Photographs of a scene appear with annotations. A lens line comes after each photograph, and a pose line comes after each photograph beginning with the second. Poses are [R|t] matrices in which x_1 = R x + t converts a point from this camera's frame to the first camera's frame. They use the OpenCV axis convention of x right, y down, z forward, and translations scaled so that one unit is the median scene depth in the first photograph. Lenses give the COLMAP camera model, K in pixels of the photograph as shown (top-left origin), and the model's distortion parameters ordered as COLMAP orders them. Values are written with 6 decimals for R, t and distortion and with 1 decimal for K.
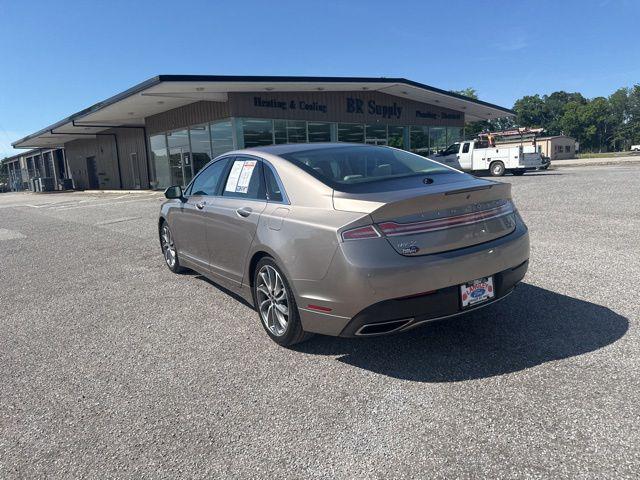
lens RADIAL K [[448.0, 0, 326.1], [0, 448.0, 245.1], [0, 0, 1]] dist [0.042550, -0.051823]
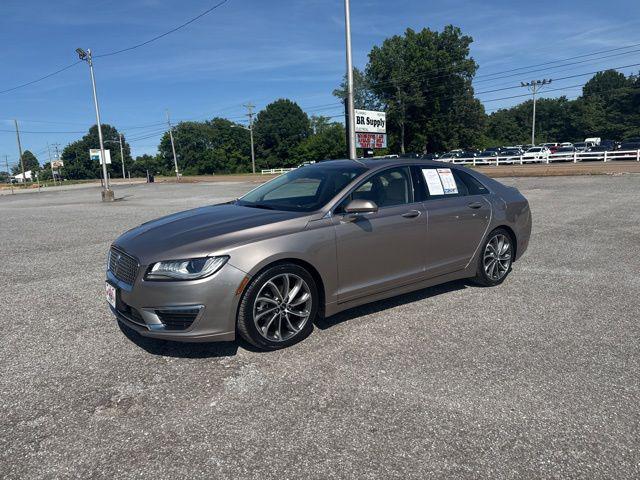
lens RADIAL K [[448.0, 0, 323.4], [0, 448.0, 244.2], [0, 0, 1]] dist [0.042550, -0.051823]
pose [[-0.075992, -0.105716, 0.991488, -0.314591], [0.218656, 0.968394, 0.120013, -0.046720], [-0.972839, 0.225915, -0.050474, 0.322778]]
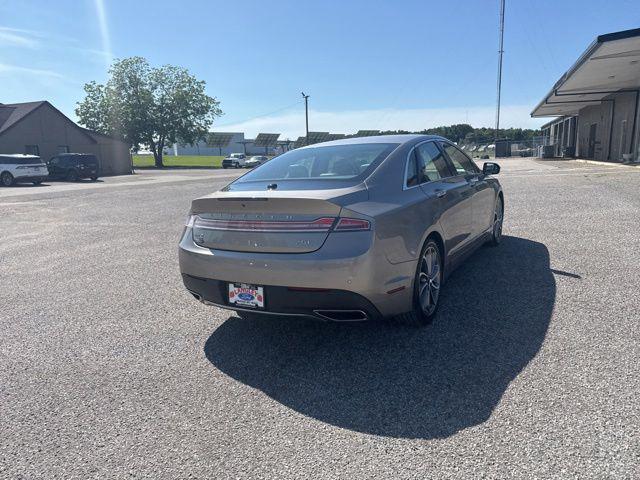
lens RADIAL K [[448.0, 0, 321.3], [0, 448.0, 239.4], [0, 0, 1]] dist [0.042550, -0.051823]
pose [[0.448253, 0.203332, -0.870474, 0.218189], [-0.147283, 0.977277, 0.152436, -0.035278], [0.881690, 0.059876, 0.468015, 0.109872]]
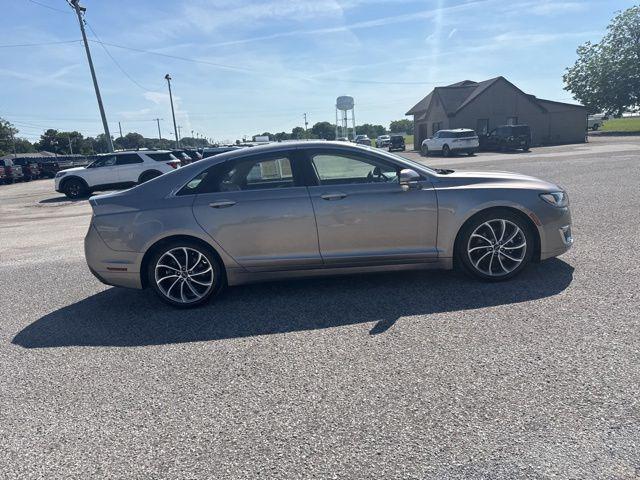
lens RADIAL K [[448.0, 0, 323.1], [0, 448.0, 240.6], [0, 0, 1]] dist [0.042550, -0.051823]
pose [[-0.535608, 0.261584, -0.802931, 0.218317], [-0.048852, 0.939624, 0.338705, -0.098028], [0.843053, 0.220638, -0.490491, 0.431425]]
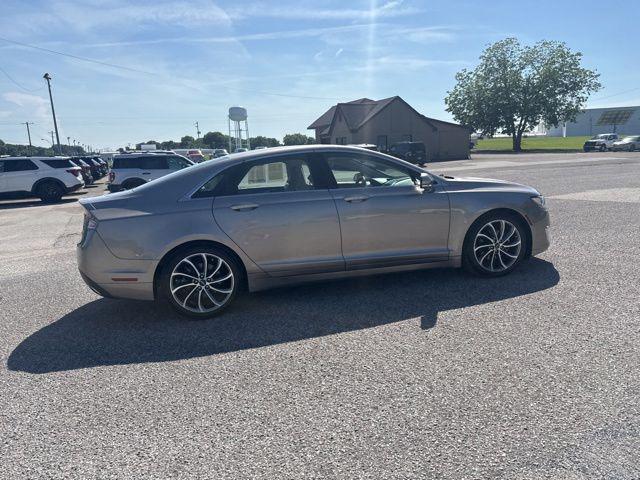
lens RADIAL K [[449.7, 0, 324.4], [0, 449.7, 244.4], [0, 0, 1]] dist [0.026714, -0.033985]
pose [[-0.327025, 0.256494, -0.909542, 0.251025], [-0.101105, 0.947441, 0.303534, -0.088346], [0.939592, 0.191222, -0.283904, 0.371085]]
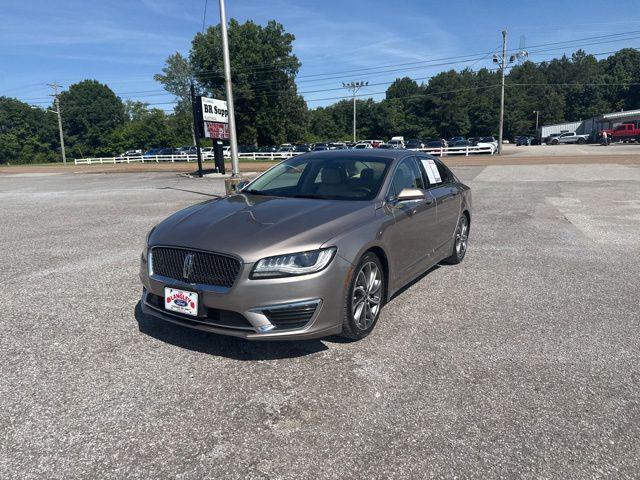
lens RADIAL K [[448.0, 0, 324.9], [0, 448.0, 243.8], [0, 0, 1]] dist [0.042550, -0.051823]
pose [[-0.445434, -0.105783, 0.889044, -0.285372], [0.207216, 0.953853, 0.217315, -0.069354], [-0.871005, 0.281023, -0.402959, 0.428559]]
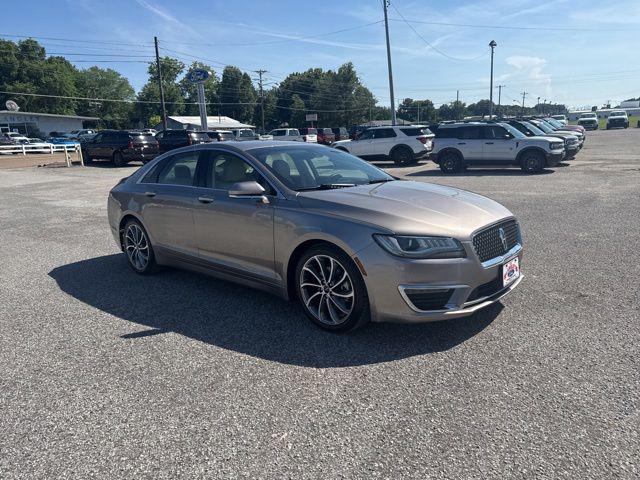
lens RADIAL K [[448.0, 0, 323.6], [0, 448.0, 237.8], [0, 0, 1]] dist [0.042550, -0.051823]
pose [[-0.957584, 0.156772, -0.241776, 0.017371], [0.049606, 0.916210, 0.397617, -0.114375], [0.283853, 0.368758, -0.885124, 0.555370]]
